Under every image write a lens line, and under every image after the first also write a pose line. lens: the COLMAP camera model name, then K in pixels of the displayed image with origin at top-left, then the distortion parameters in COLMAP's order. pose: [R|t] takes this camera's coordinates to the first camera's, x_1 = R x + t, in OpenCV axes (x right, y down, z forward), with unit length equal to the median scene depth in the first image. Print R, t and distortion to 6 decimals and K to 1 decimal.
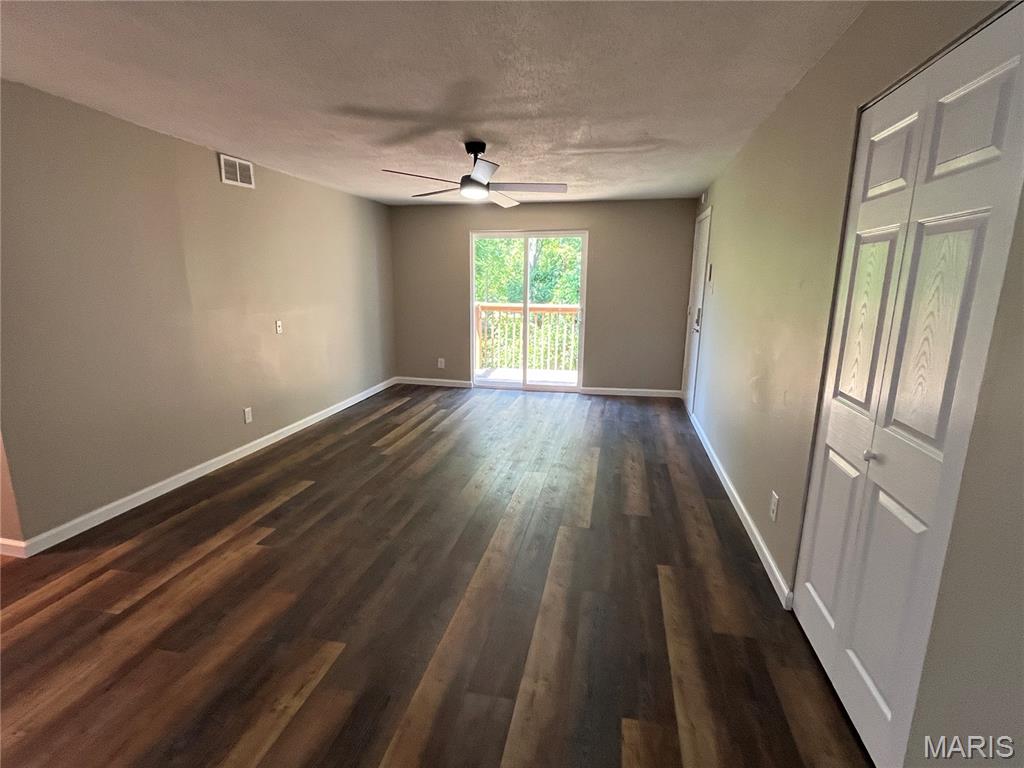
lens RADIAL K [[515.2, 0, 509.1], [0, 515.2, 385.8], [0, 0, 1]] dist [0.004437, 0.000163]
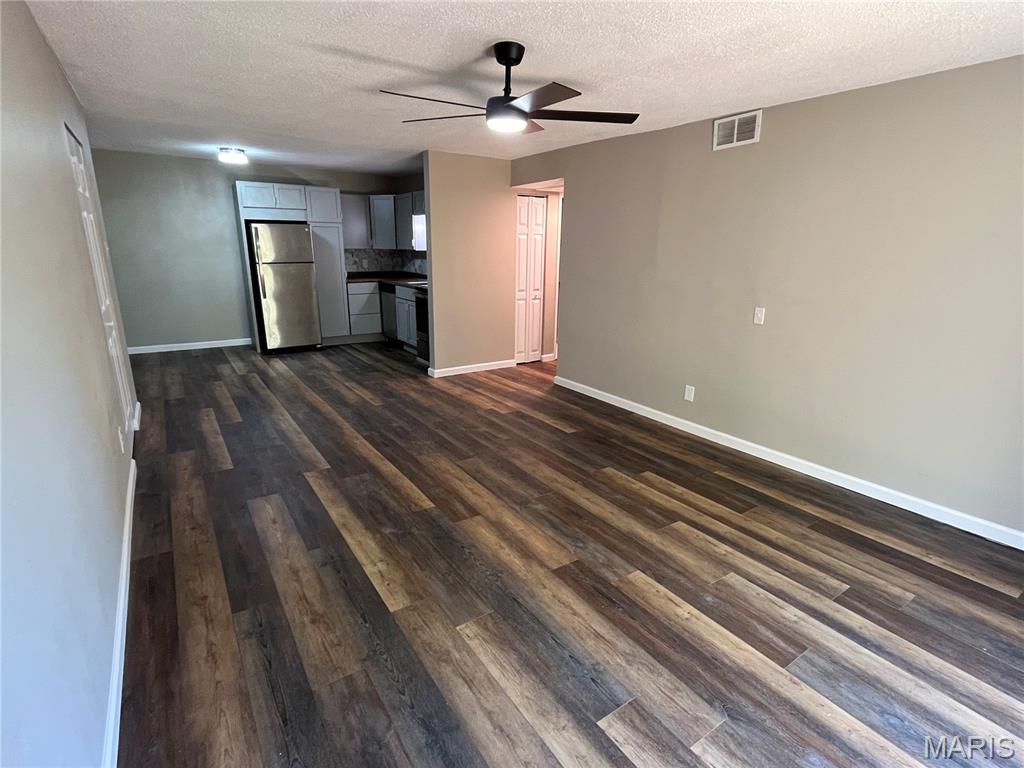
lens RADIAL K [[515.2, 0, 510.8], [0, 515.2, 389.2], [0, 0, 1]] dist [0.004437, 0.000163]
pose [[-0.697358, 0.175089, -0.695008, 0.480945], [-0.167648, 0.902953, 0.395690, -0.327564], [0.696840, 0.392454, -0.600328, 1.572152]]
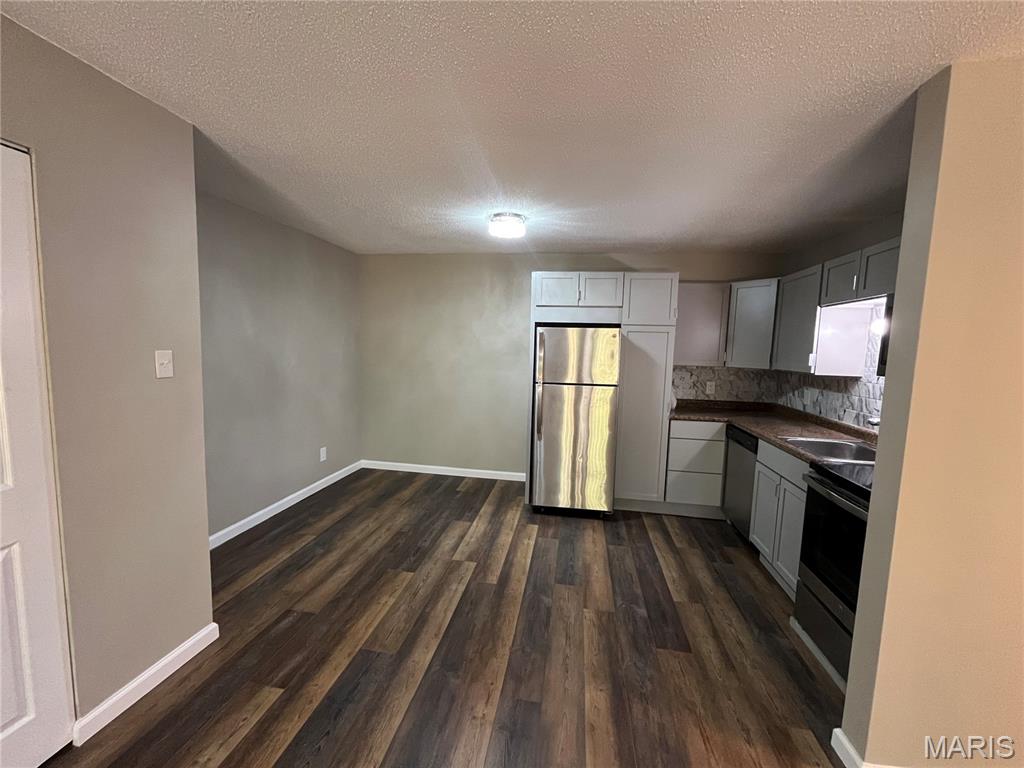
lens RADIAL K [[413.6, 0, 504.9], [0, 413.6, 390.6], [0, 0, 1]] dist [-0.006484, -0.000337]
pose [[-0.998892, -0.034040, -0.032503, -0.092799], [-0.042430, 0.950141, 0.308921, -0.159758], [0.020366, 0.309958, -0.950532, 0.700191]]
